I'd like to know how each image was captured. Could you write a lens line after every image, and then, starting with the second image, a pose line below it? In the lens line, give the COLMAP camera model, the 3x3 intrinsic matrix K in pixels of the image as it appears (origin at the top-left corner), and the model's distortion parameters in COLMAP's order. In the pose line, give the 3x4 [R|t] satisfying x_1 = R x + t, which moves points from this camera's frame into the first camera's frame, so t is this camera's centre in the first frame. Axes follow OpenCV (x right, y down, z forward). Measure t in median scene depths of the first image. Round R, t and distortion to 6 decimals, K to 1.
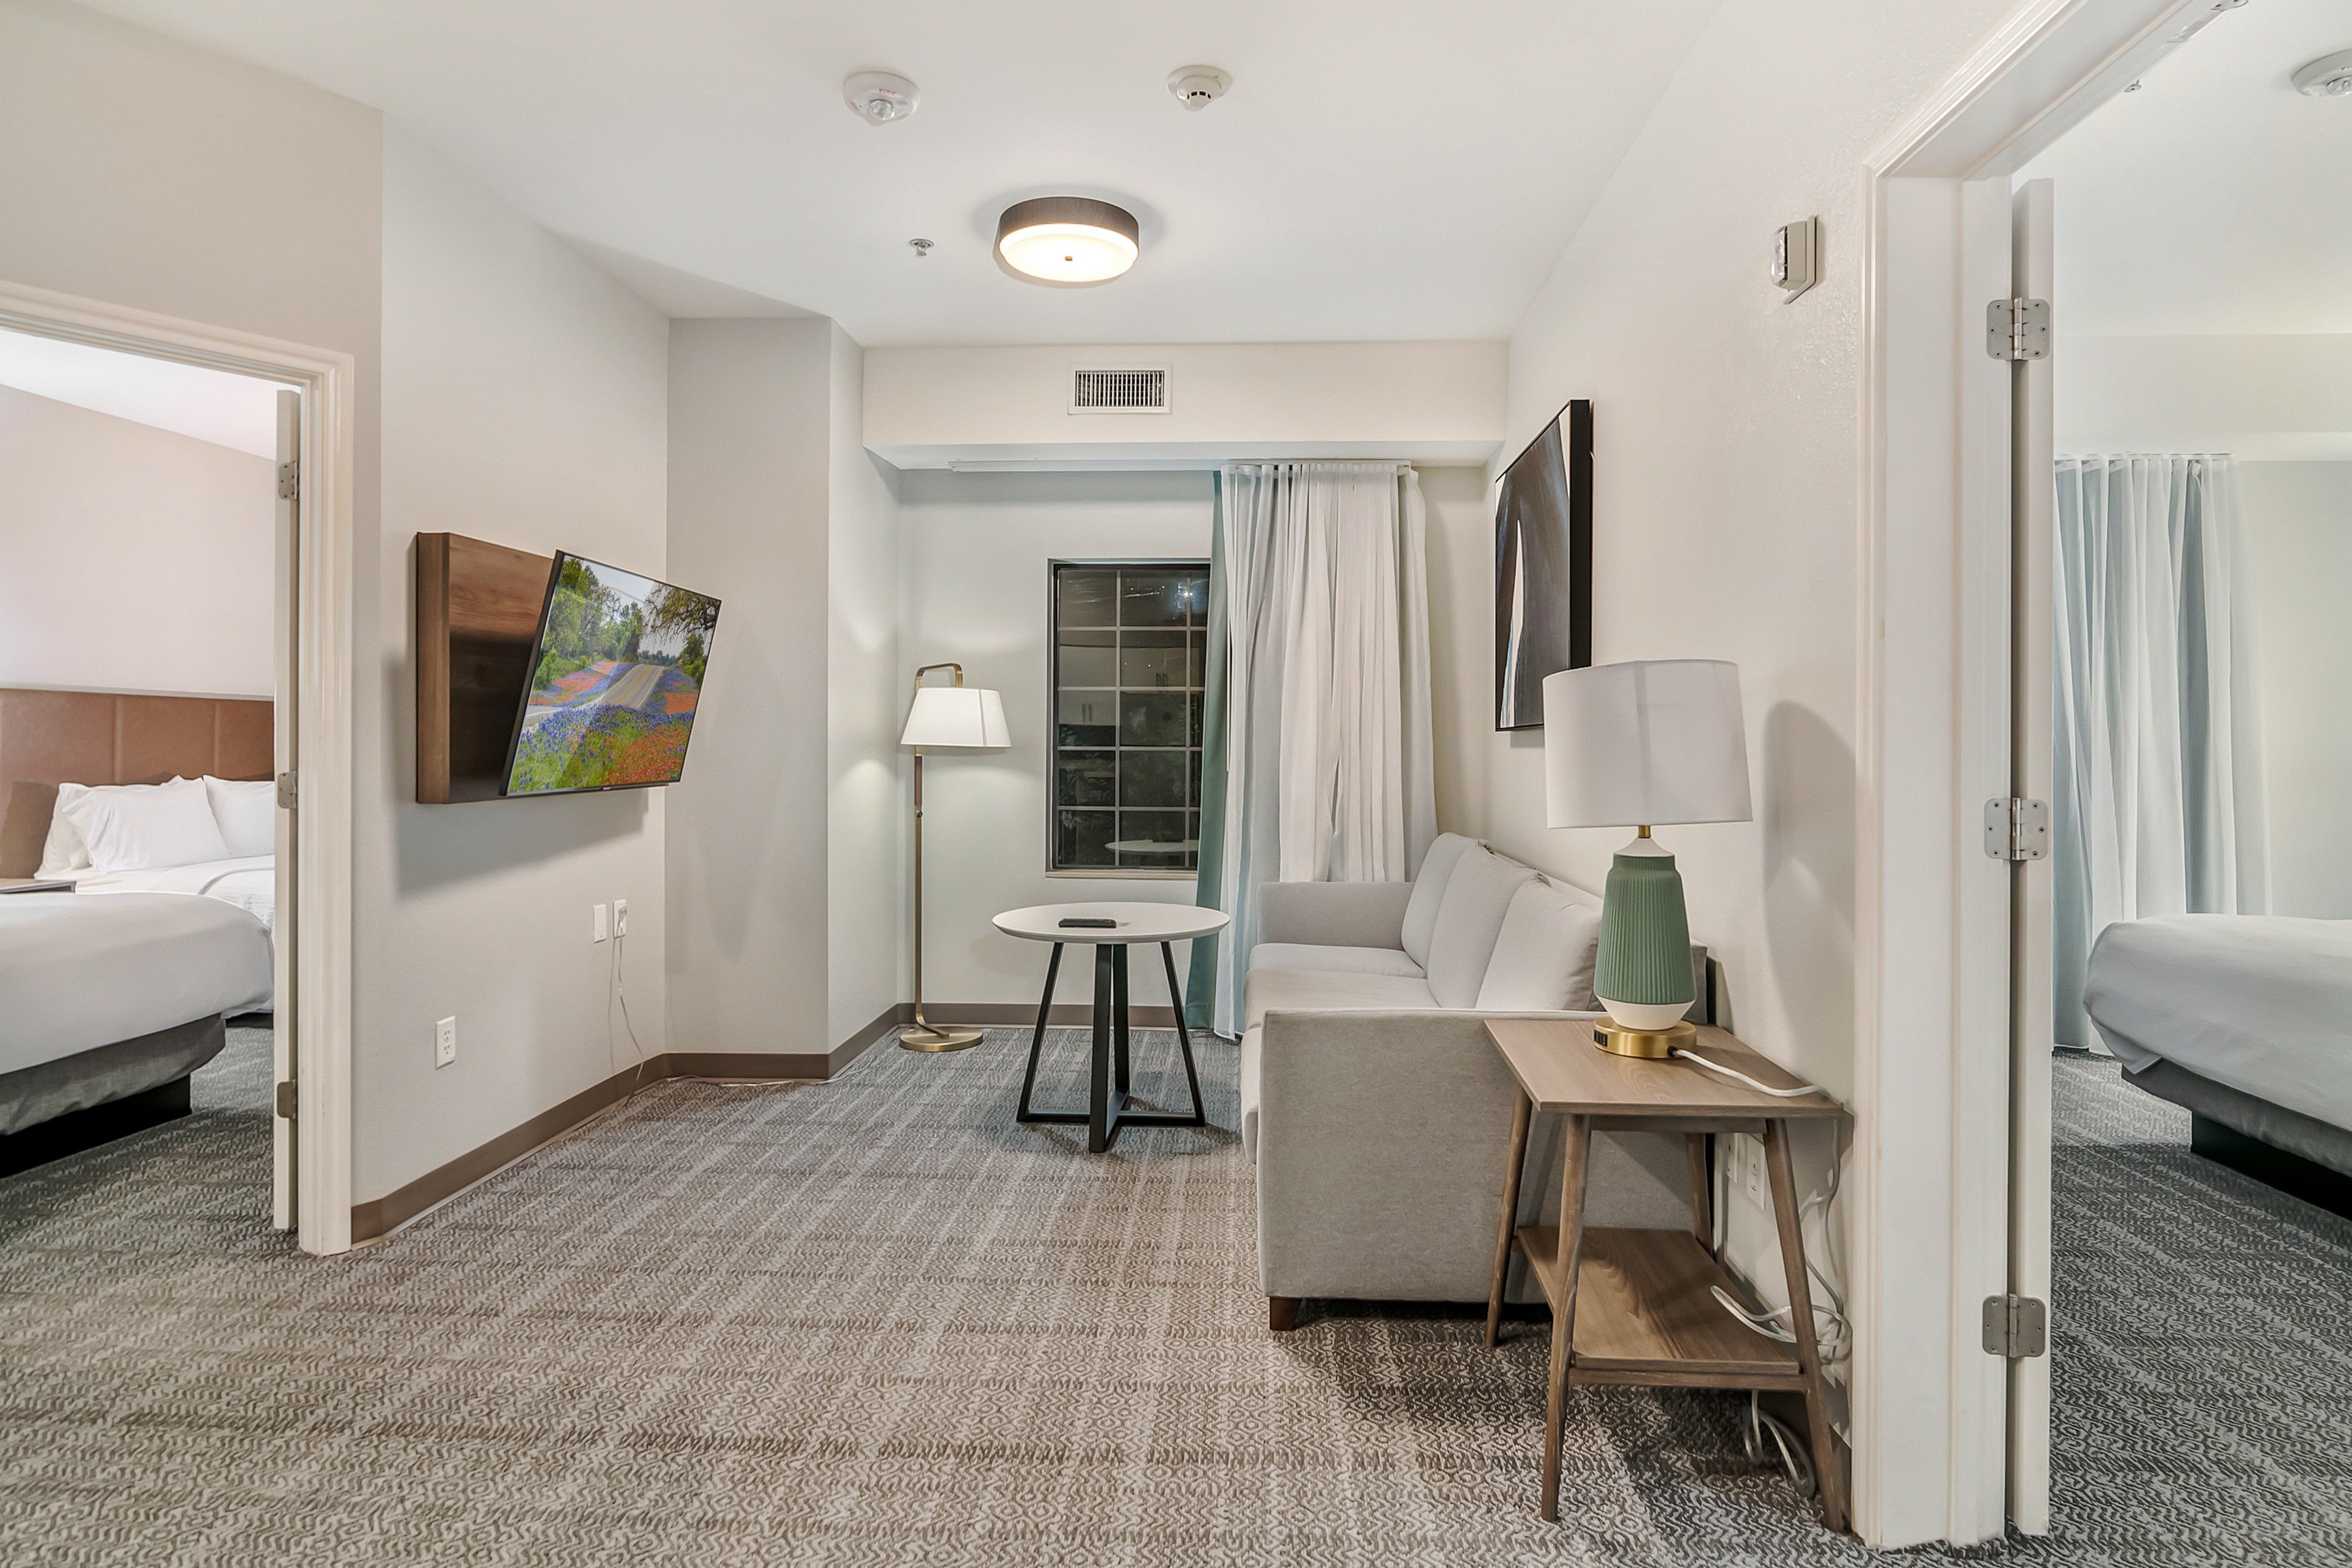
lens RADIAL K [[1268.9, 0, 1182.6], [0, 1268.9, 738.5], [0, 0, 1]] dist [-0.003579, -0.001254]
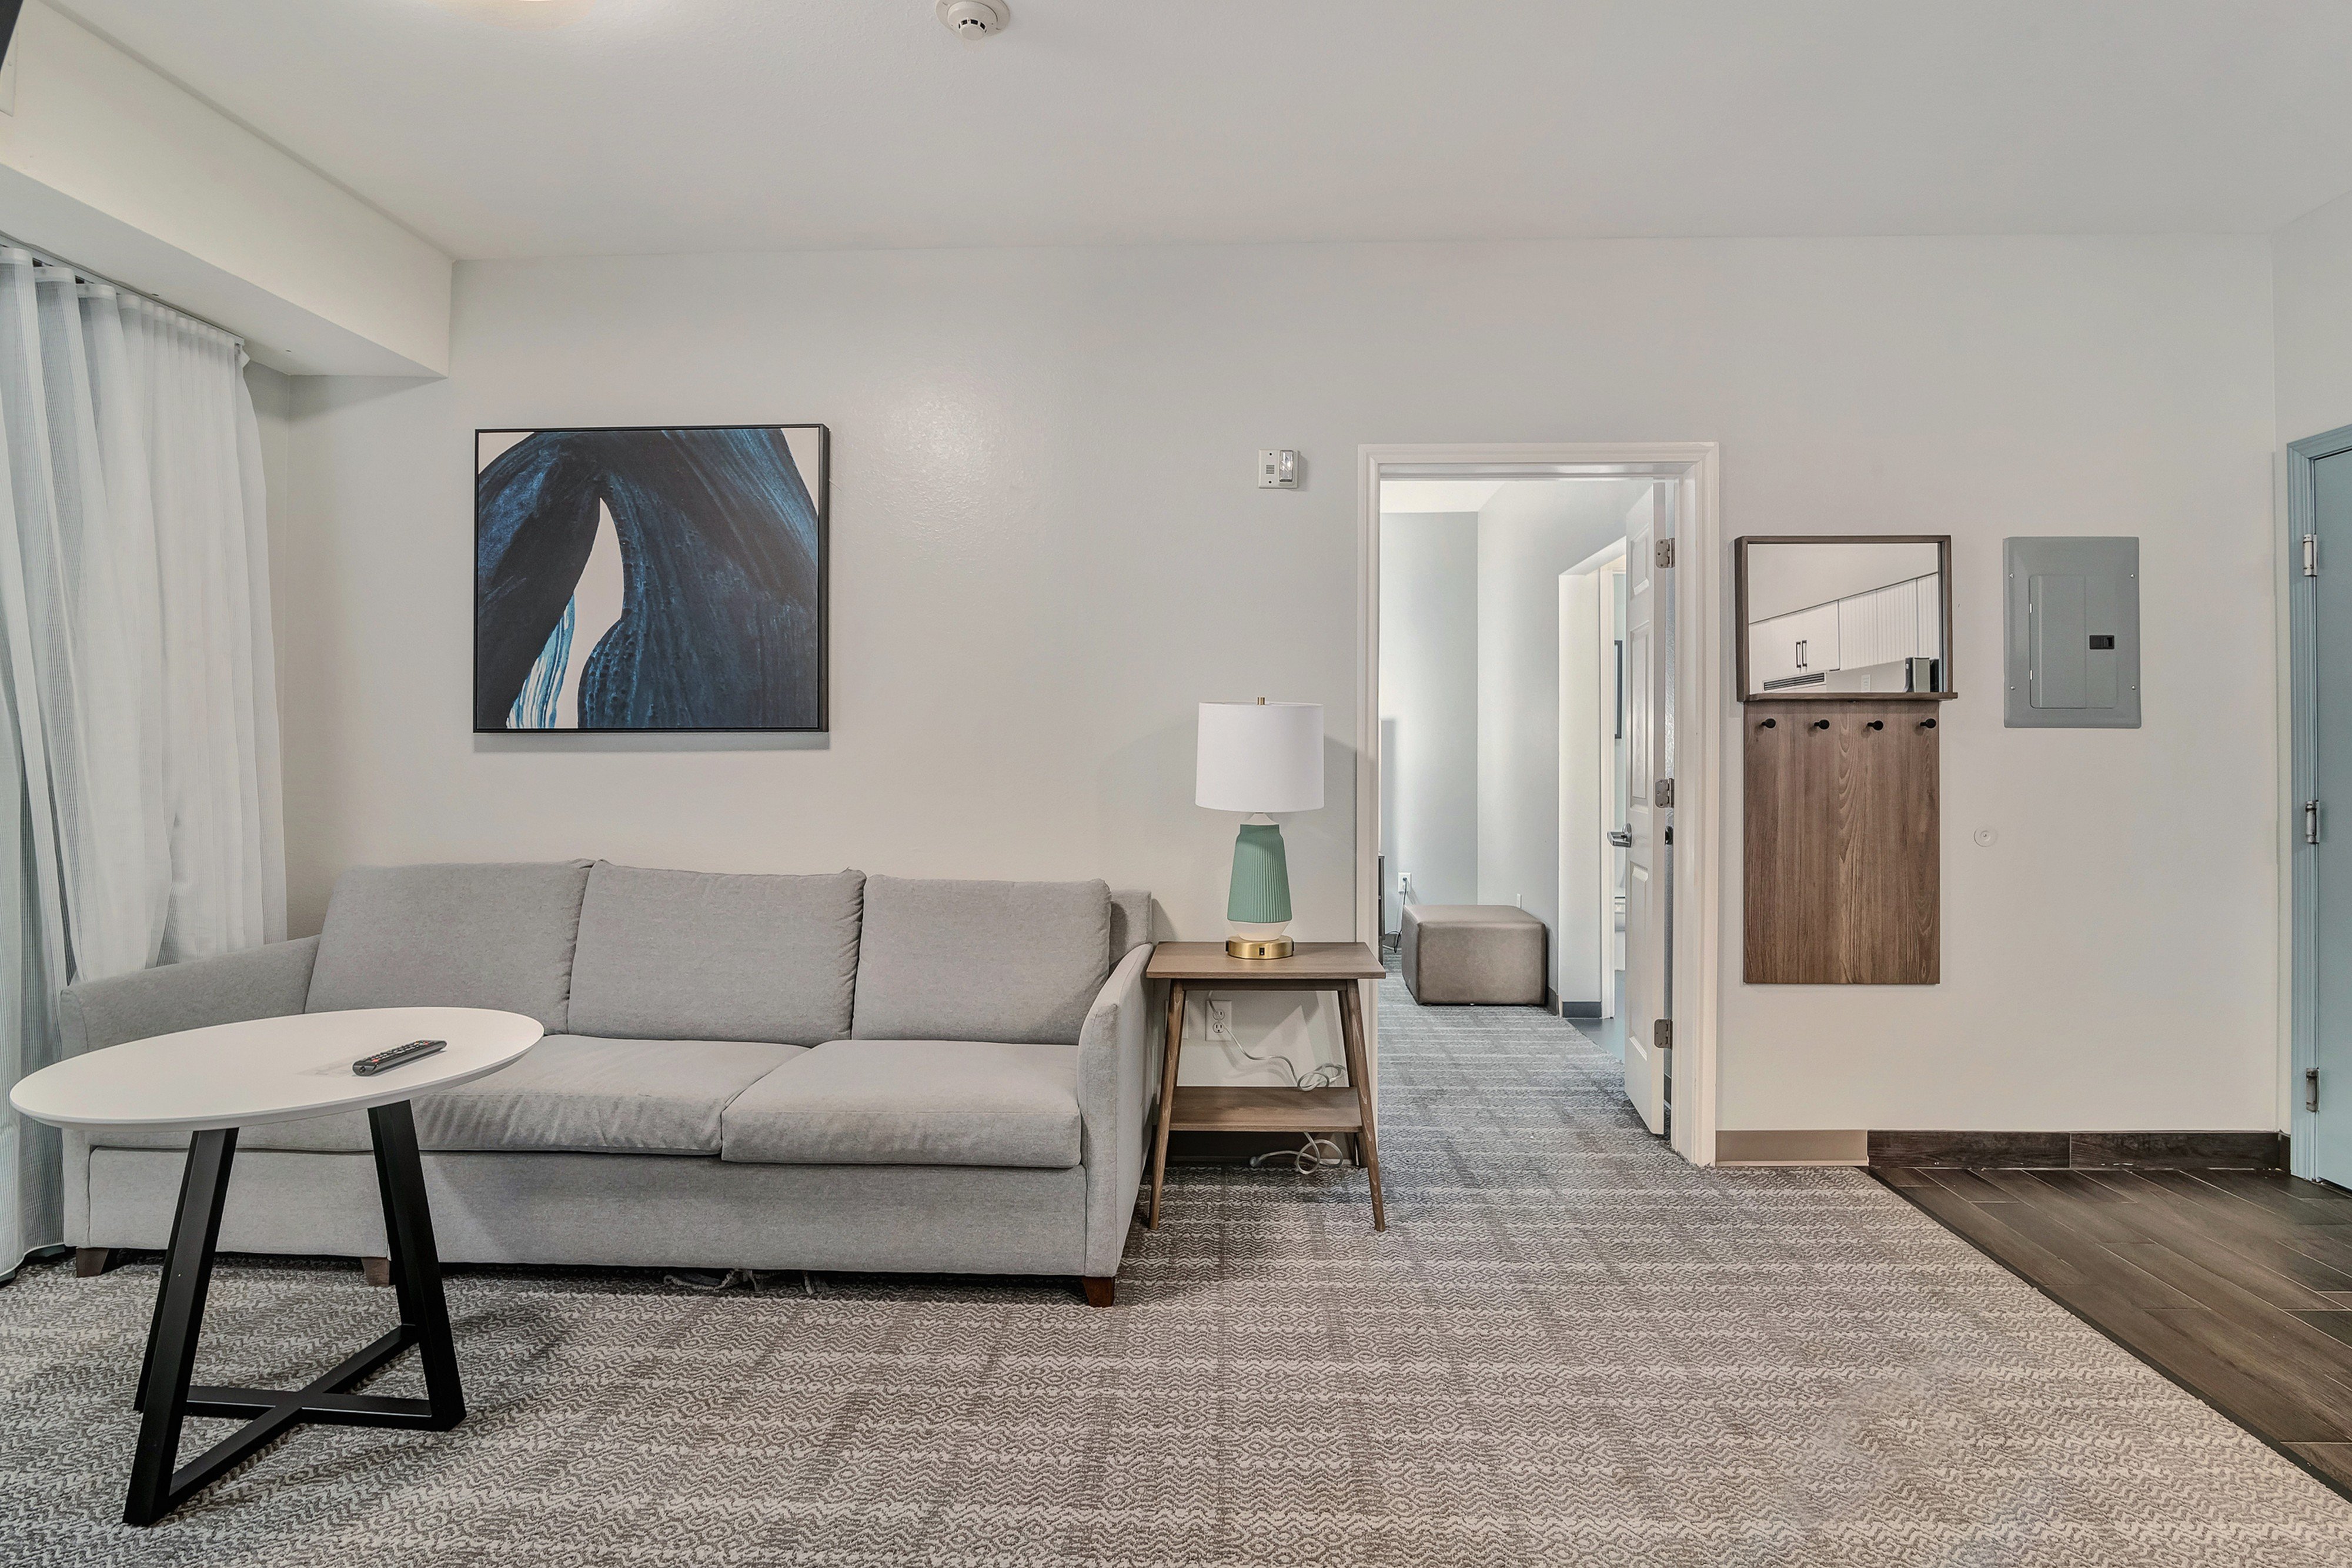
lens RADIAL K [[1151.4, 0, 1184.3], [0, 1151.4, 748.3], [0, 0, 1]] dist [-0.009187, -0.000159]
pose [[-0.002401, 0.001501, 0.999996, -0.749426], [0.001937, 0.999997, -0.001497, 0.005828], [-0.999995, 0.001933, -0.002404, 0.799905]]
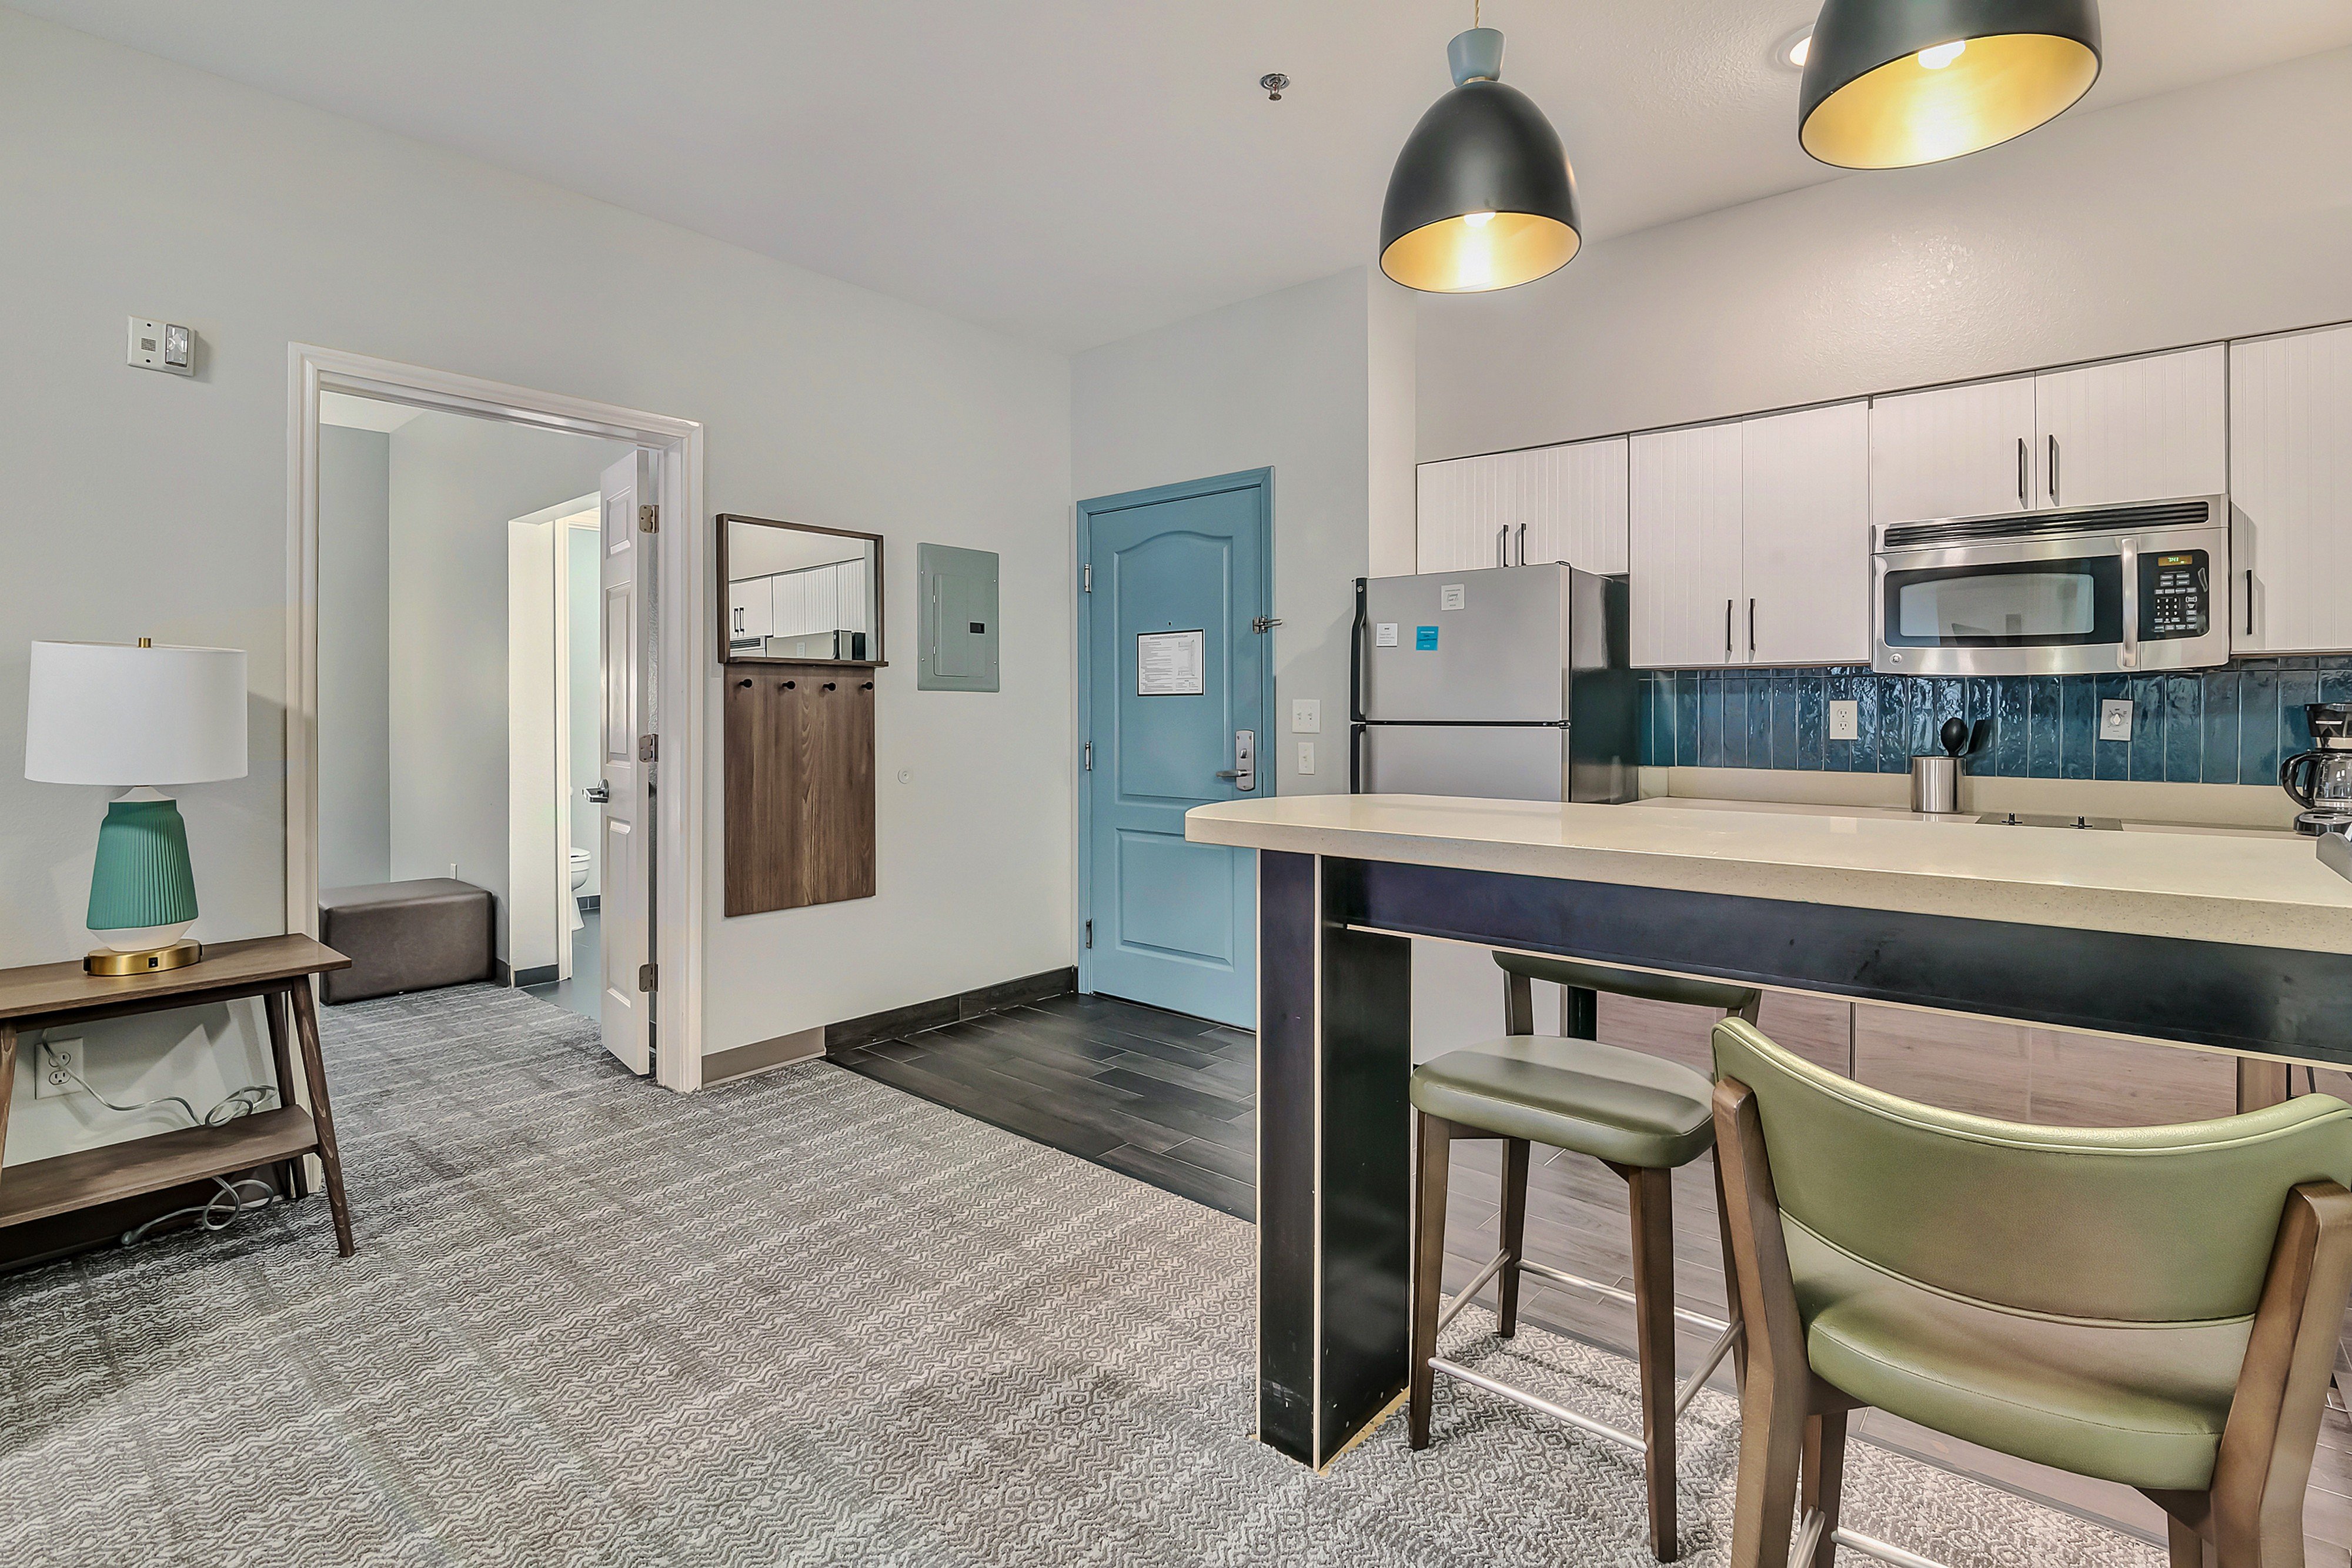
lens RADIAL K [[1155.8, 0, 1178.4], [0, 1155.8, 709.0], [0, 0, 1]] dist [-0.000629, -0.000735]
pose [[-0.783497, -0.002013, 0.621393, -0.784672], [-0.001165, 0.999998, 0.001772, 0.006273], [-0.621395, 0.000664, -0.783497, 0.912039]]
